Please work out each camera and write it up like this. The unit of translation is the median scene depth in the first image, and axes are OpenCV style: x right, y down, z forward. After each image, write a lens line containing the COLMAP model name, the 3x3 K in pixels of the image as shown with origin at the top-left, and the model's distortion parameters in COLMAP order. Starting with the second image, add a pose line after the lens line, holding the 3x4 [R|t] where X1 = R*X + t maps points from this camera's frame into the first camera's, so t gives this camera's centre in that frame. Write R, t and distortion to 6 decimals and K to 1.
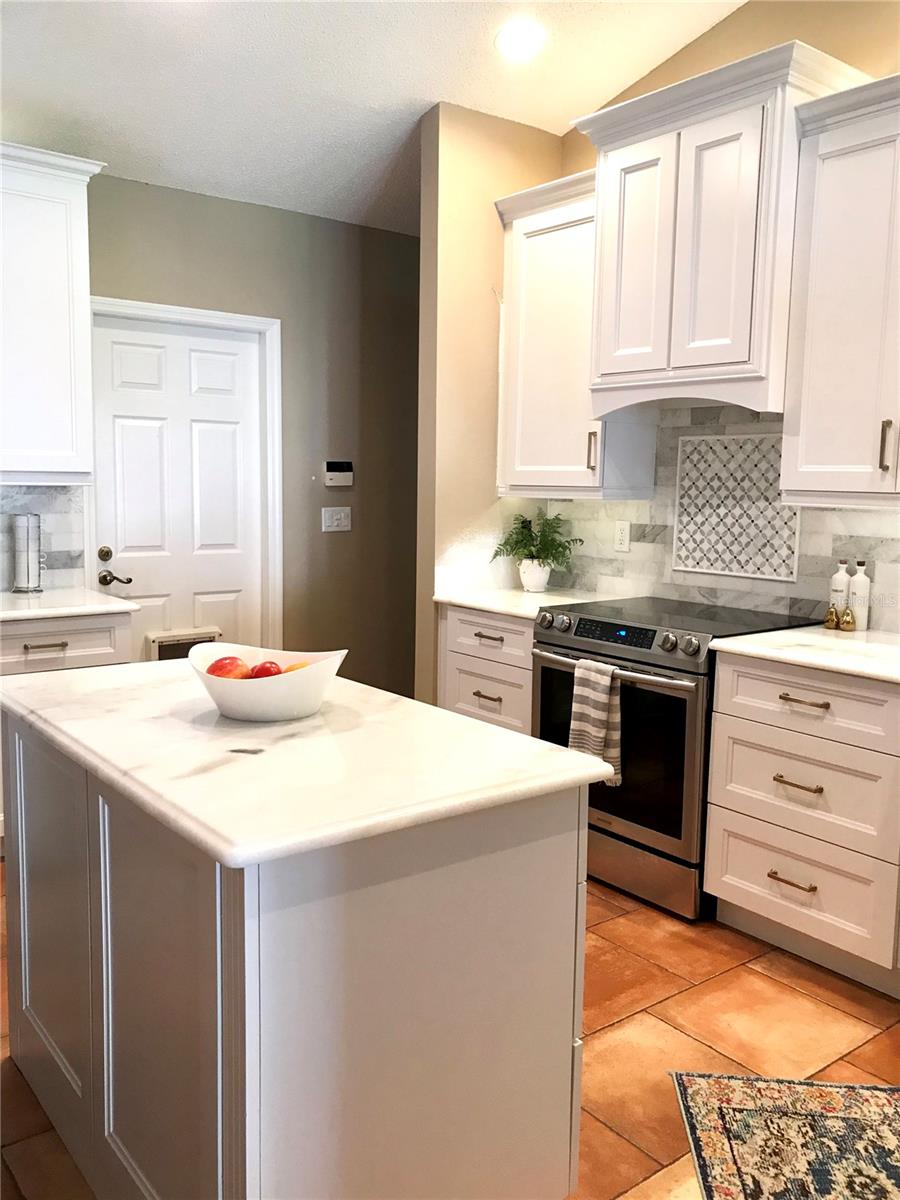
lens RADIAL K [[1011.0, 0, 450.0], [0, 1011.0, 600.0], [0, 0, 1]] dist [0.014929, 0.001181]
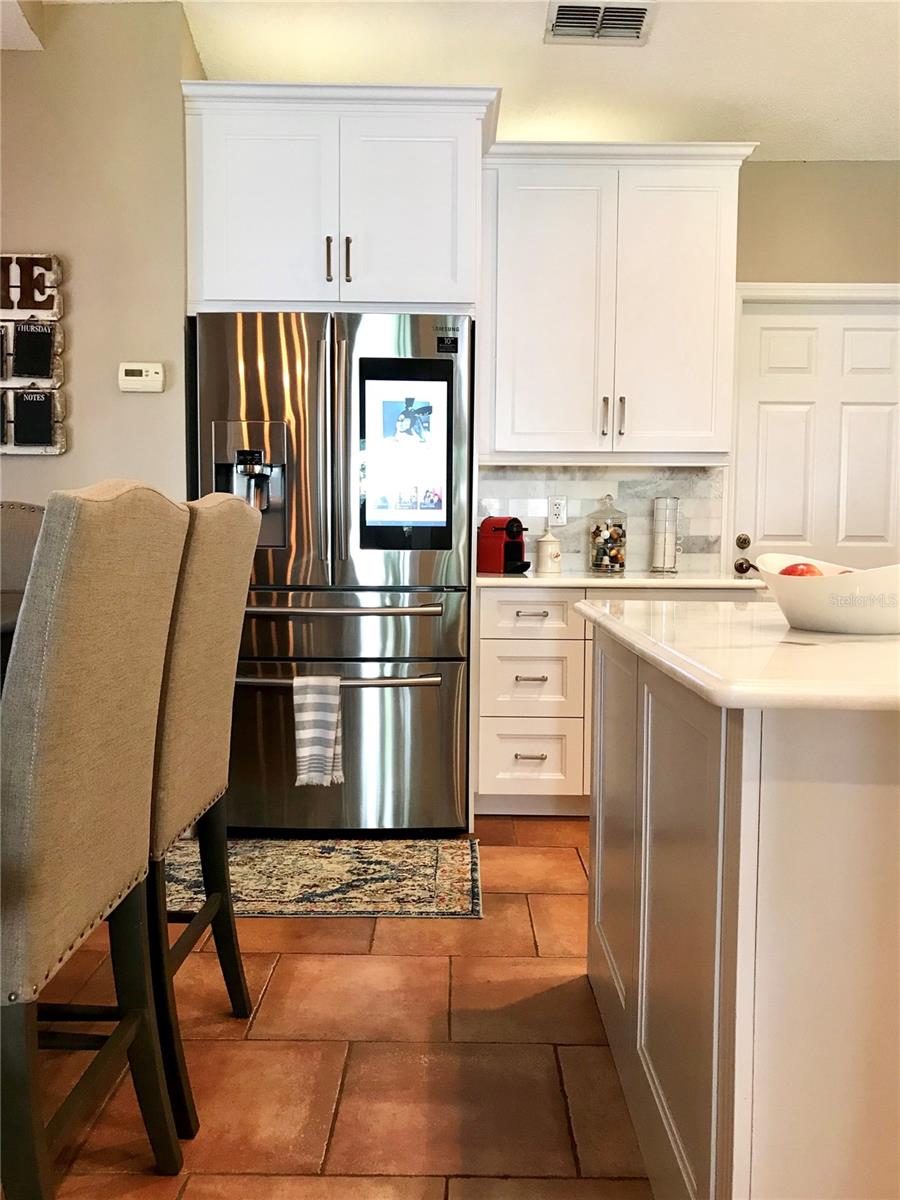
lens RADIAL K [[1011.0, 0, 450.0], [0, 1011.0, 600.0], [0, 0, 1]] dist [0.014929, 0.001181]
pose [[0.788625, 0.025241, -0.614357, 0.048492], [-0.065555, 0.996914, -0.043191, 0.082872], [0.611370, 0.074336, 0.787845, 0.057560]]
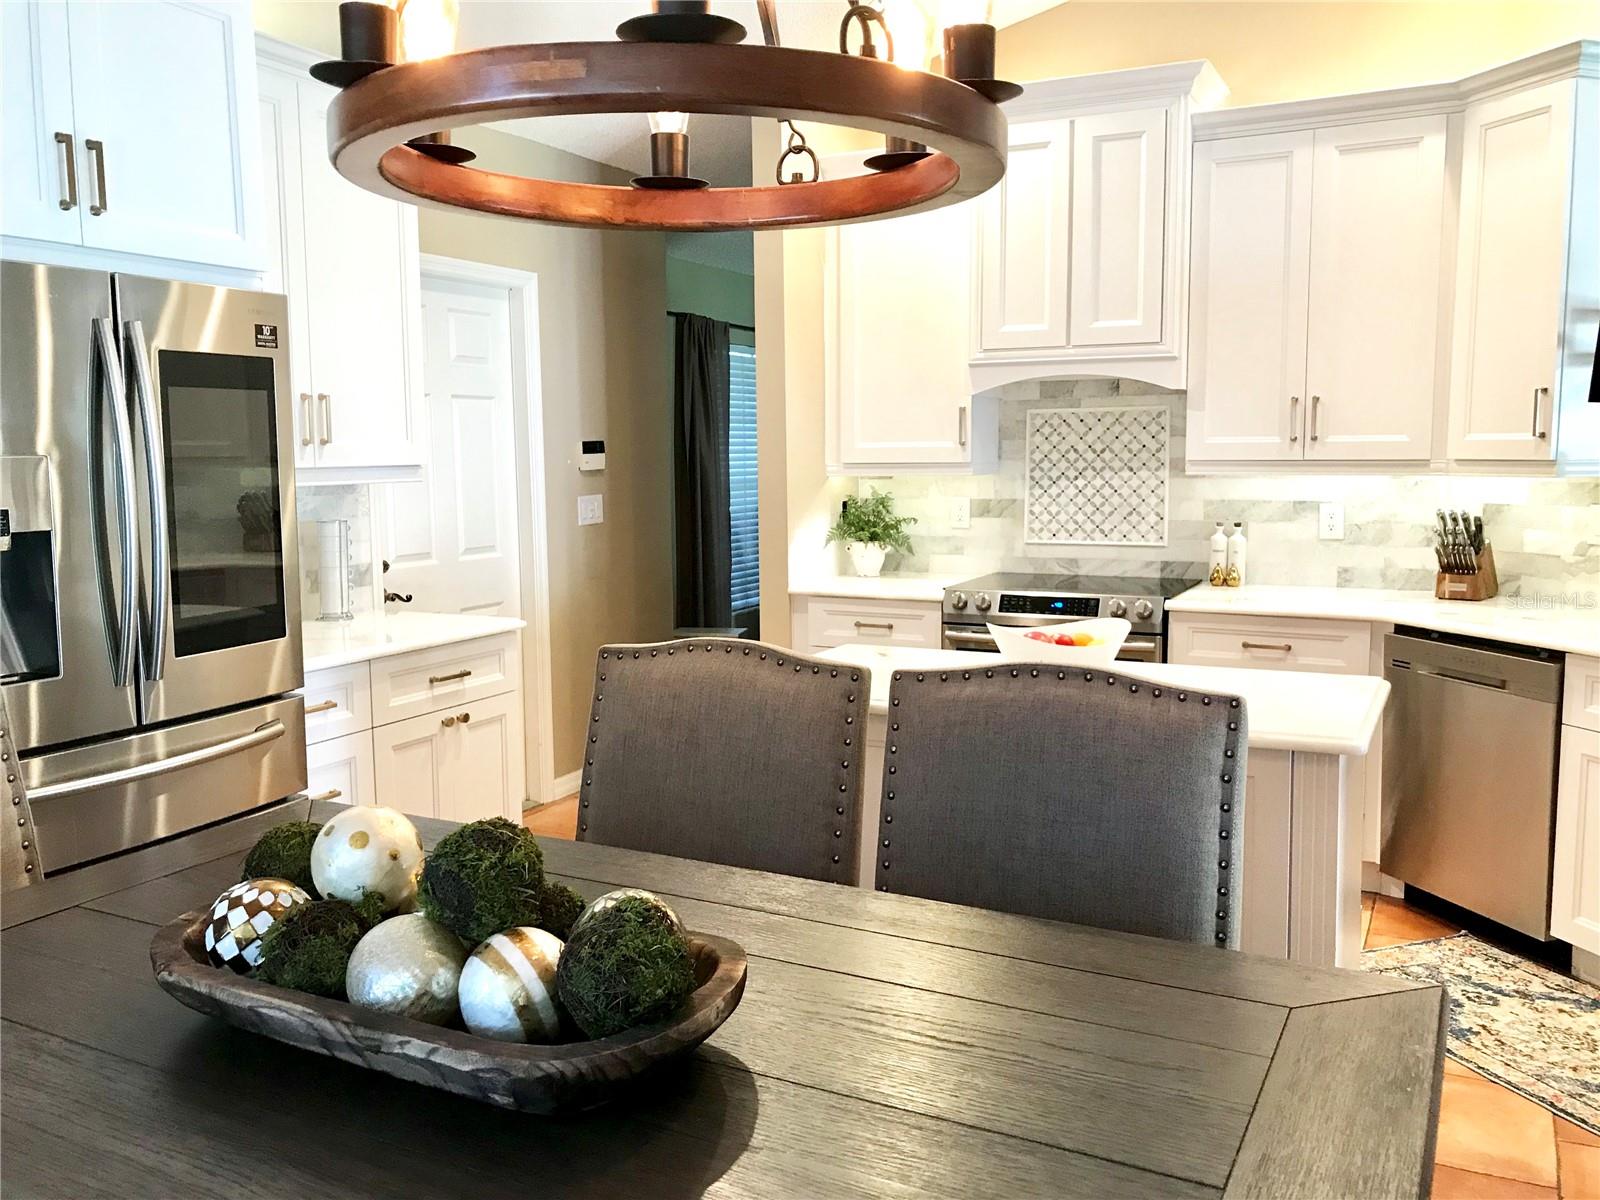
lens RADIAL K [[1348.0, 0, 800.0], [0, 1348.0, 600.0], [0, 0, 1]] dist [0.014929, 0.001181]
pose [[0.901354, -0.075451, 0.426460, -0.565374], [0.077138, 0.996931, 0.013343, -0.009223], [-0.426158, 0.020869, 0.904408, -0.107635]]
